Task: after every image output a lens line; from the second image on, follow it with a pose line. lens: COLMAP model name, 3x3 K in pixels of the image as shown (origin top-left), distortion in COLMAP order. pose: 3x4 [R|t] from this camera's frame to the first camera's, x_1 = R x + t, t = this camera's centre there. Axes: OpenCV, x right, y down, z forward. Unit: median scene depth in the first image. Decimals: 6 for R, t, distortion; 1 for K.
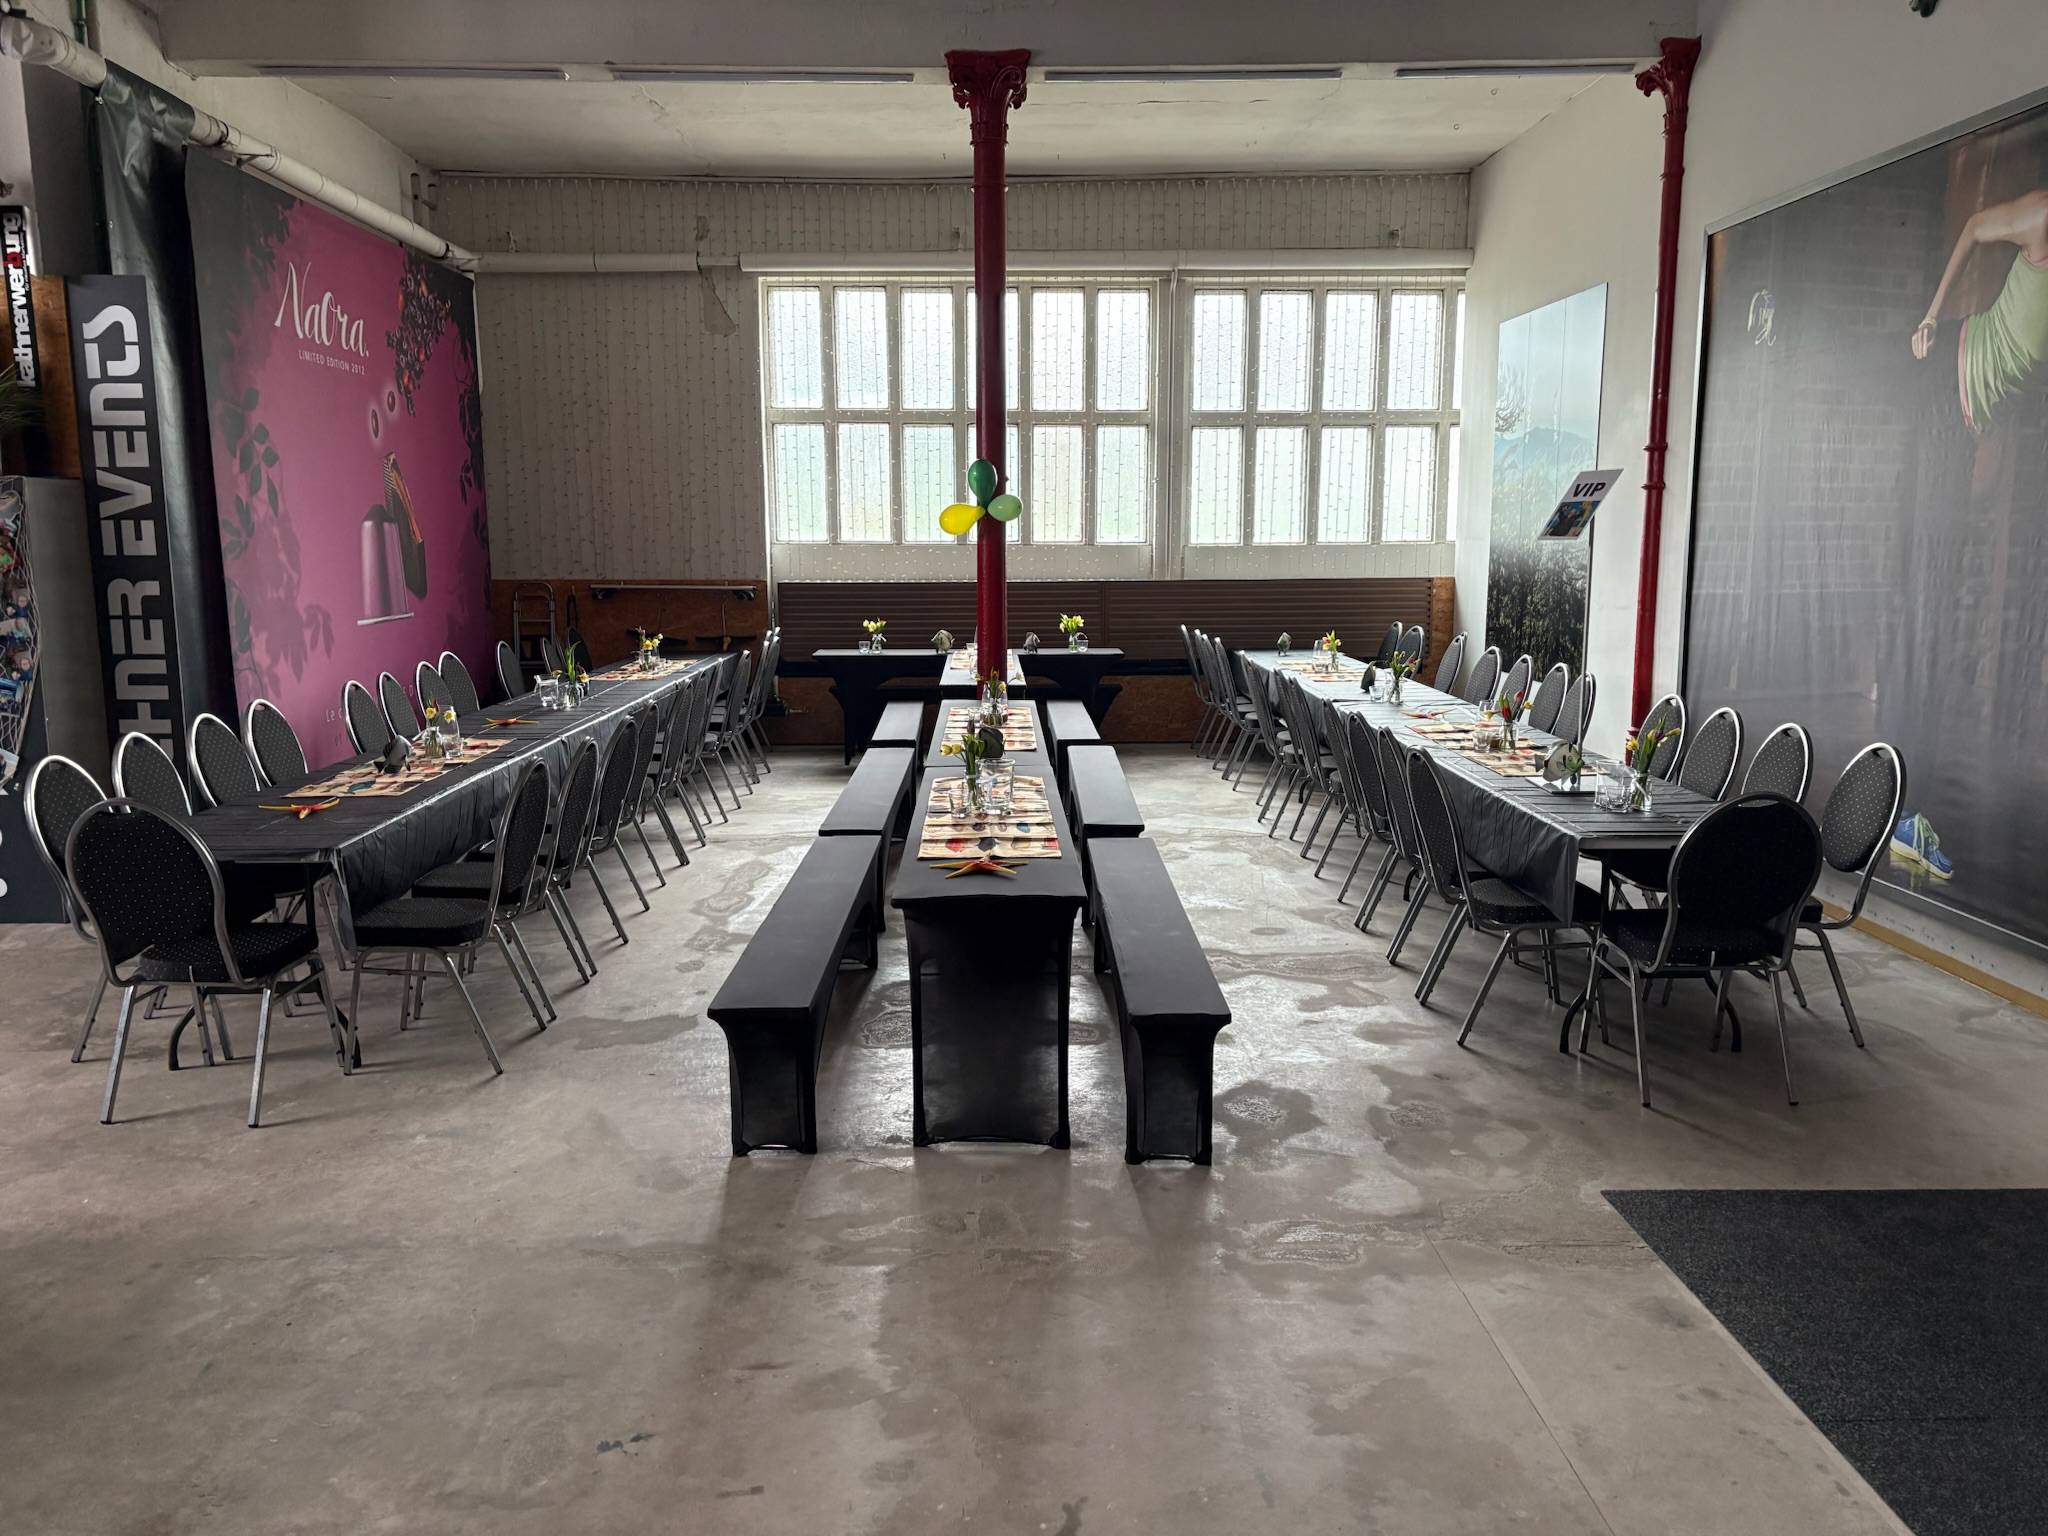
lens RADIAL K [[1543.6, 0, 1015.7], [0, 1543.6, 777.5], [0, 0, 1]] dist [0.053709, -0.057596]
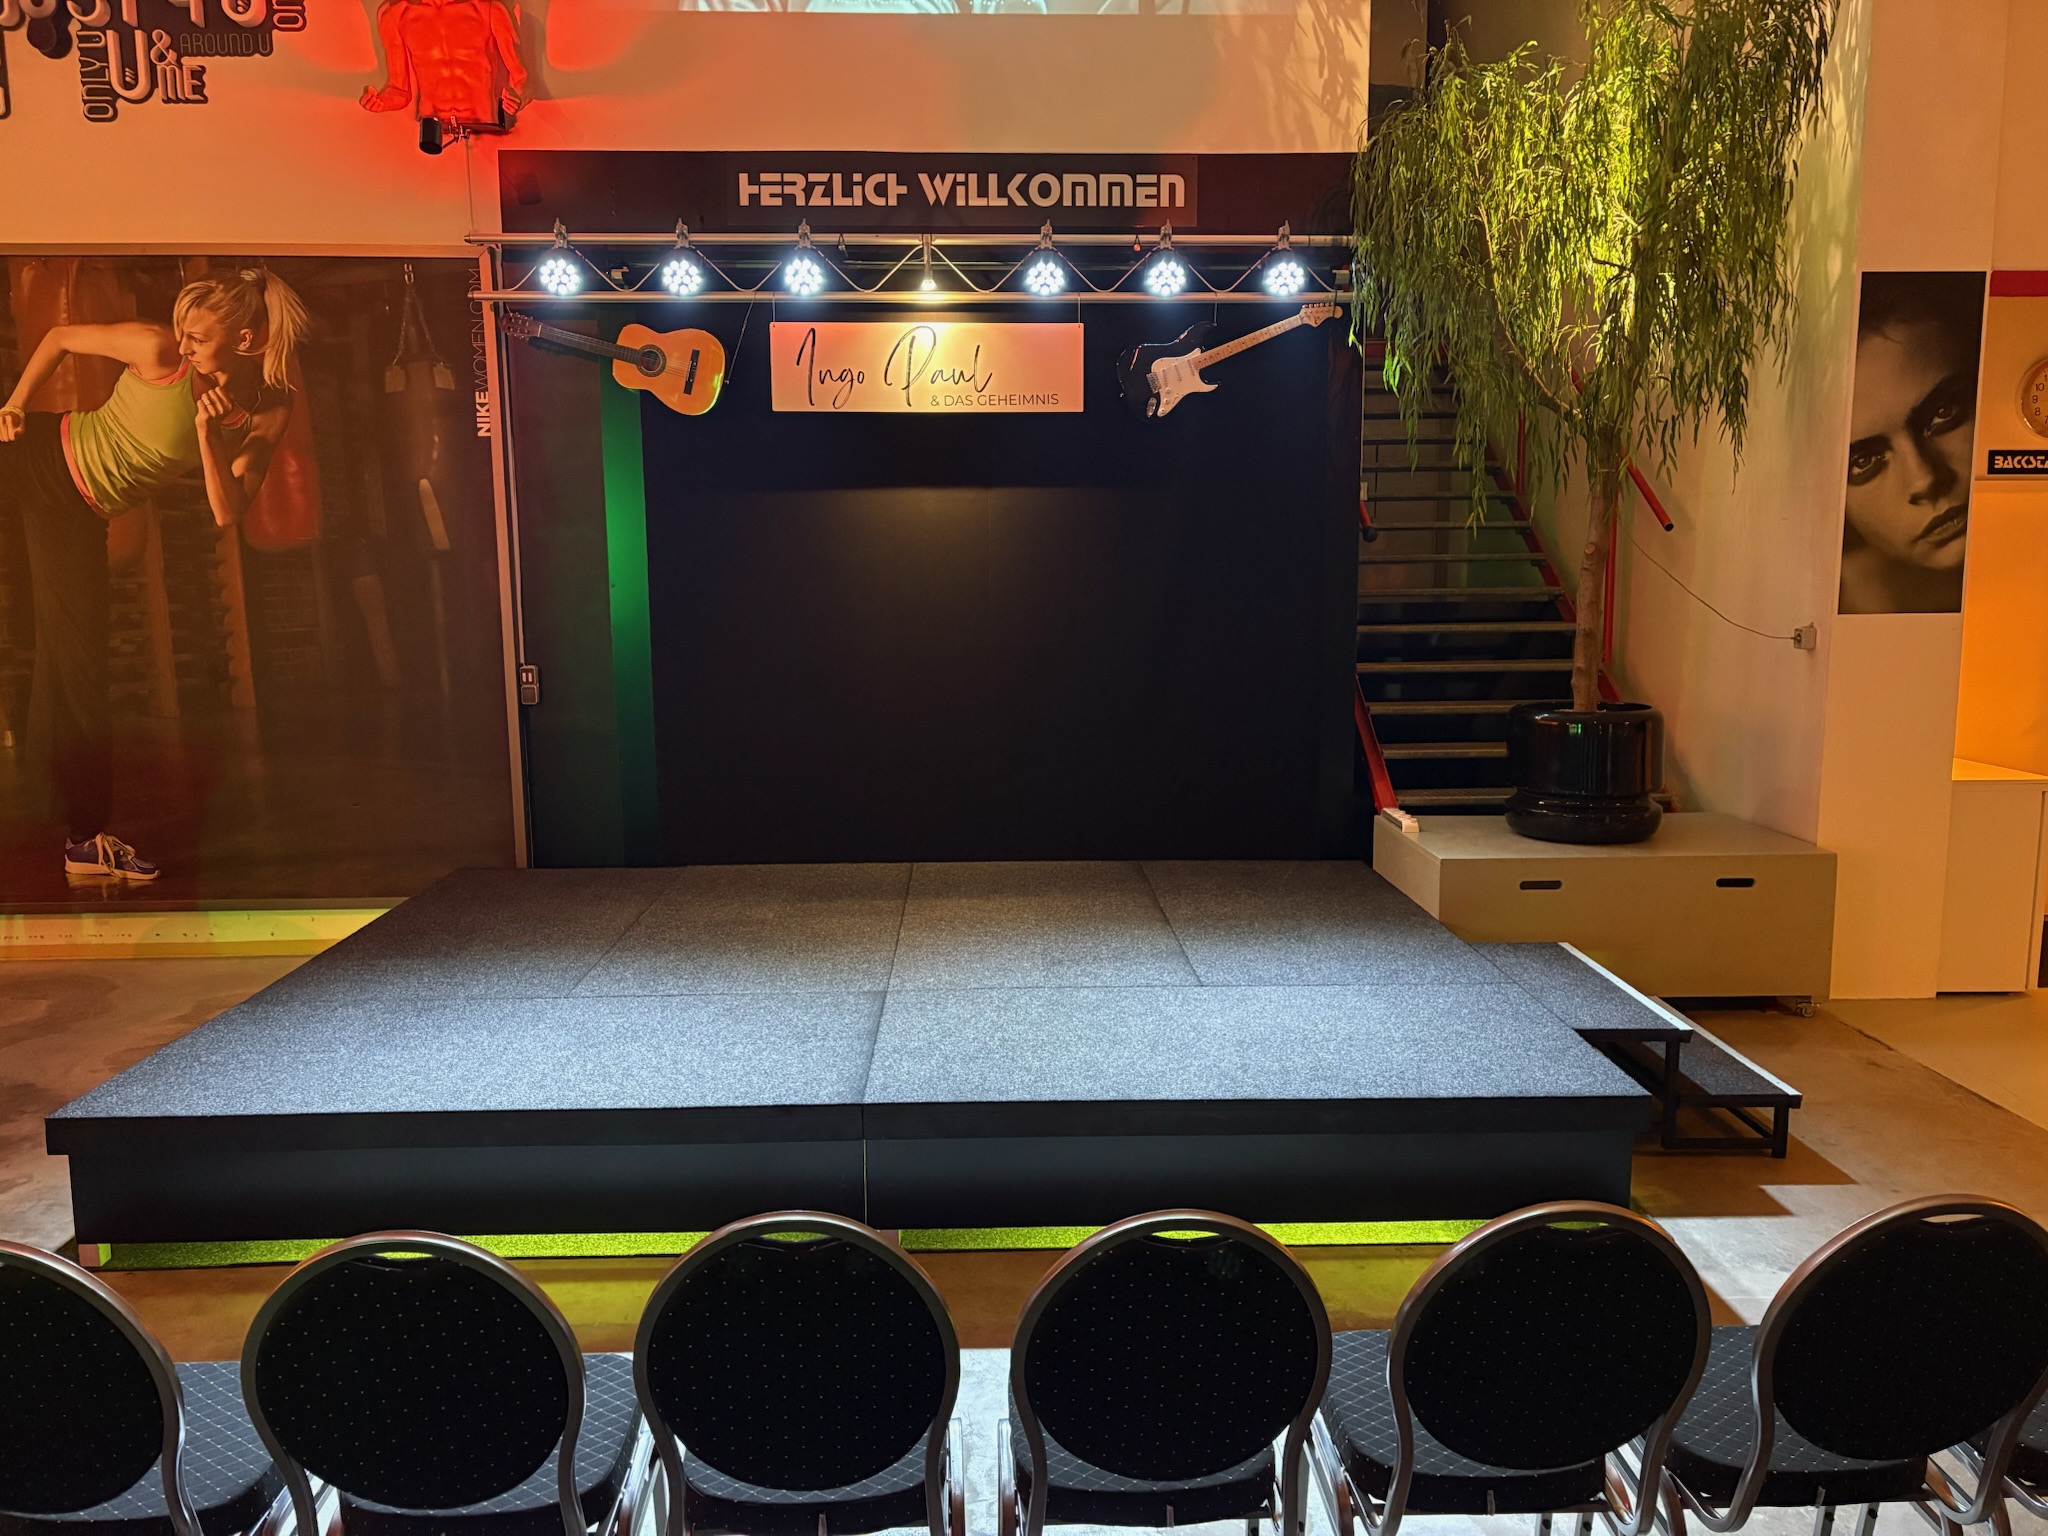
lens RADIAL K [[1543.6, 0, 1019.4], [0, 1543.6, 773.5], [0, 0, 1]] dist [0.053709, -0.057596]
pose [[-0.019029, -0.139136, 0.990091, -0.487039], [0.168478, 0.975663, 0.140346, -0.057660], [-0.985522, 0.169479, 0.004876, 0.262451]]
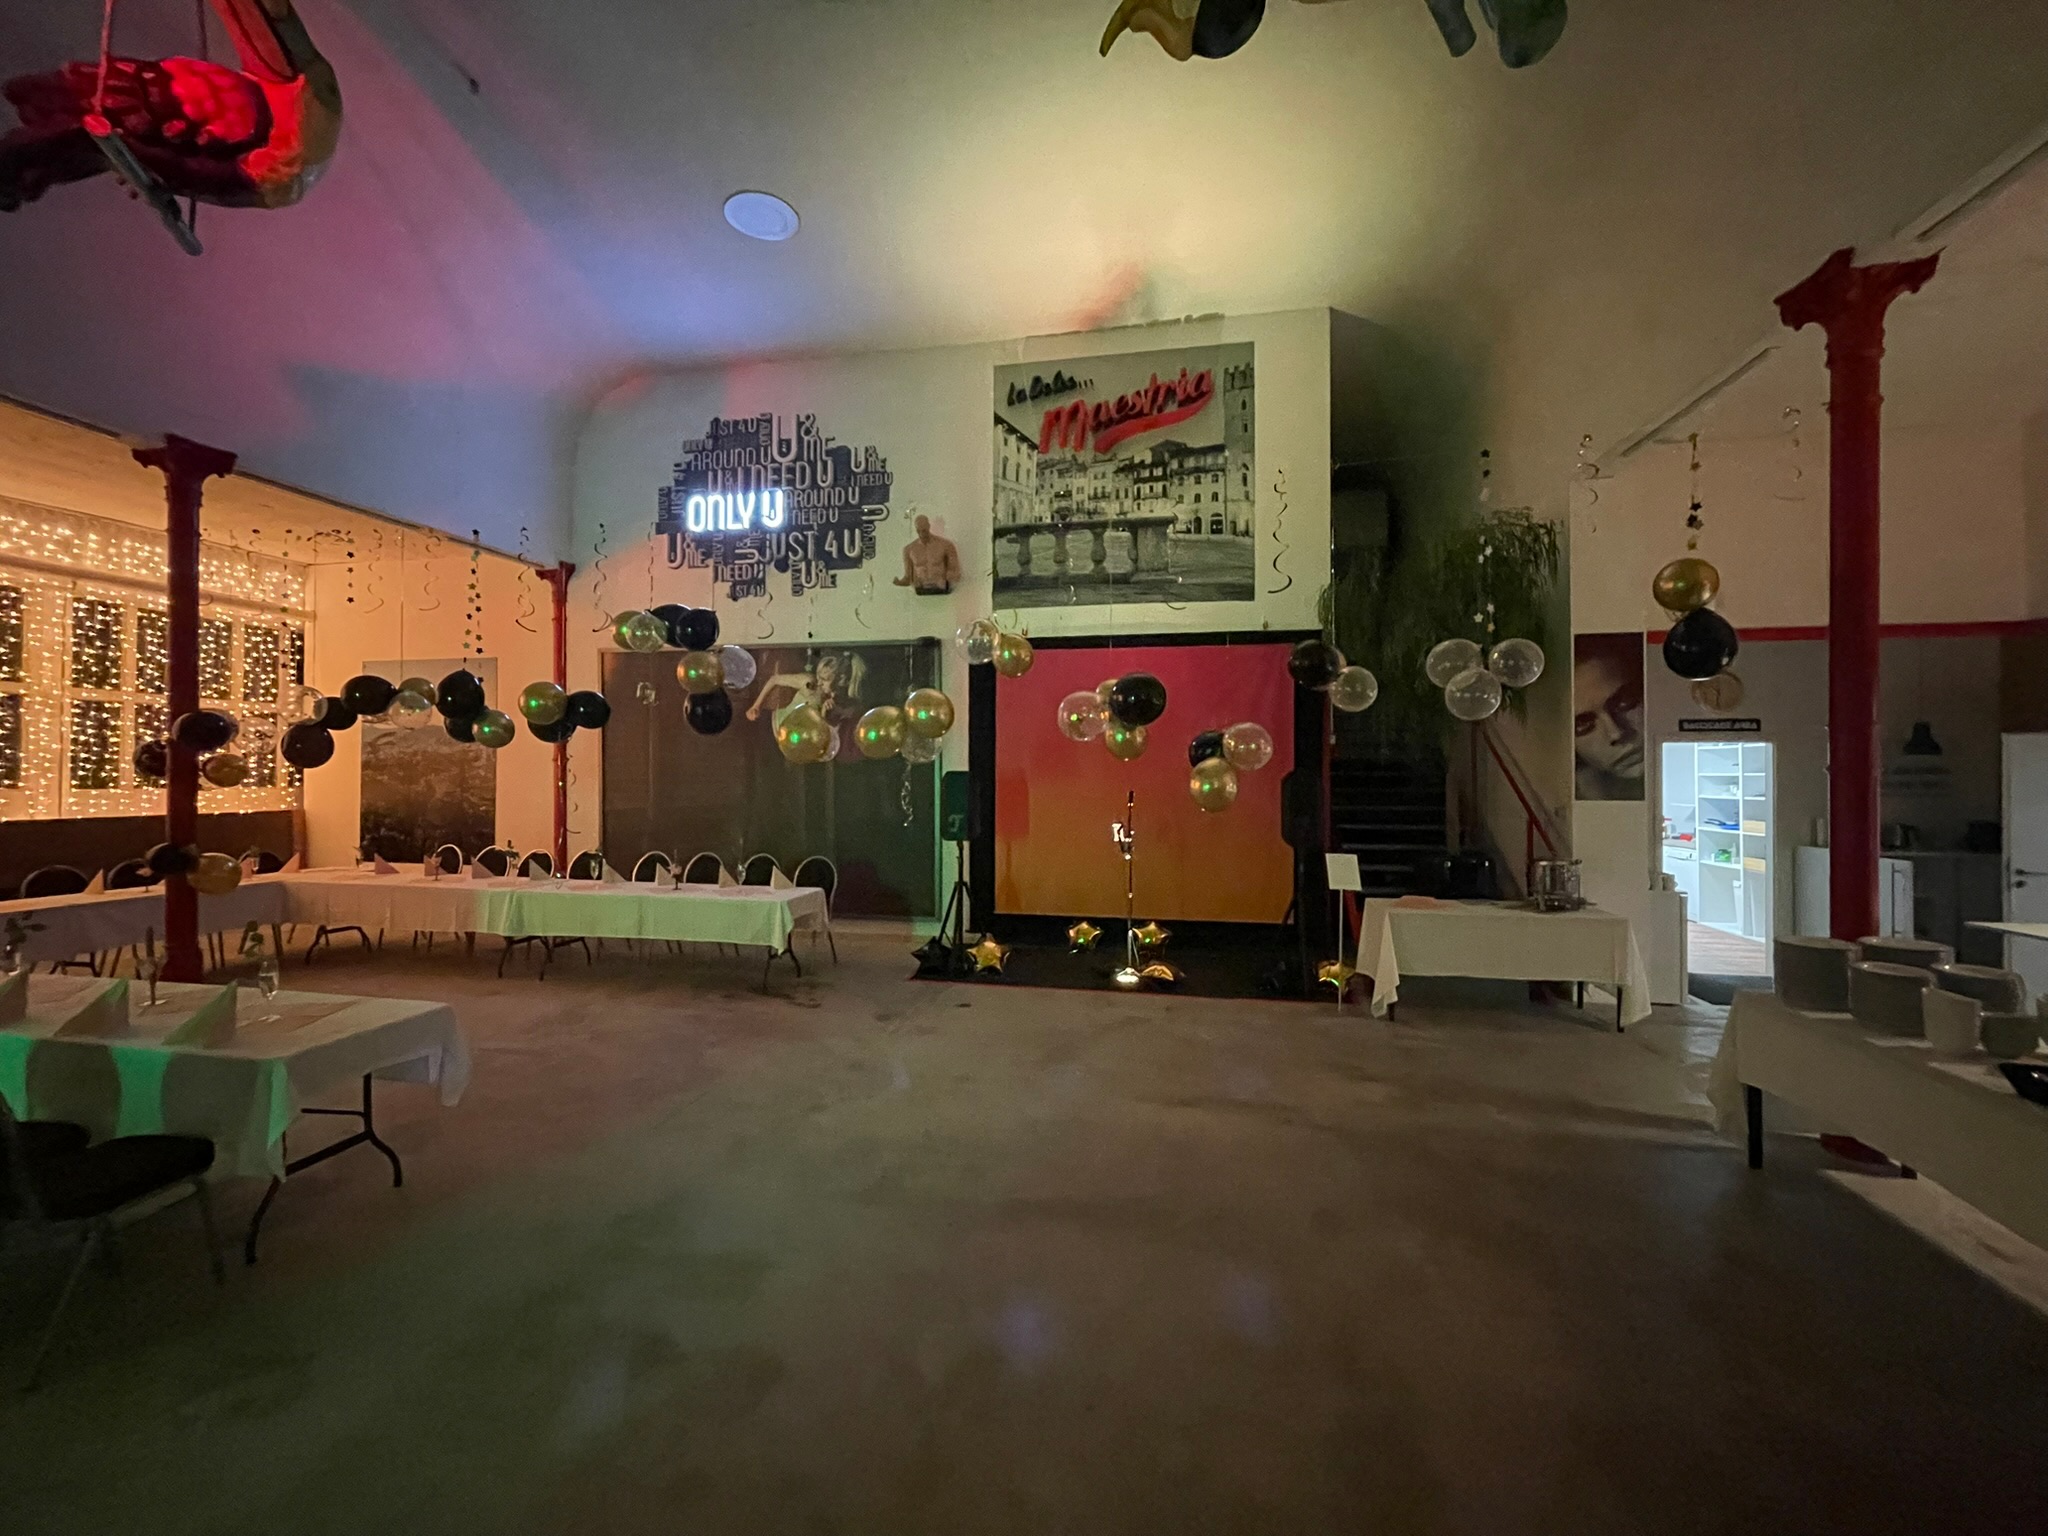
lens RADIAL K [[824.5, 0, 1019.3], [0, 824.5, 768.1], [0, 0, 1]] dist [-0.003456, -0.000742]
pose [[0.214538, 0.013737, 0.976619, -0.638637], [0.153417, 0.987015, -0.047585, -0.031767], [-0.964592, 0.160039, 0.209644, 0.198586]]
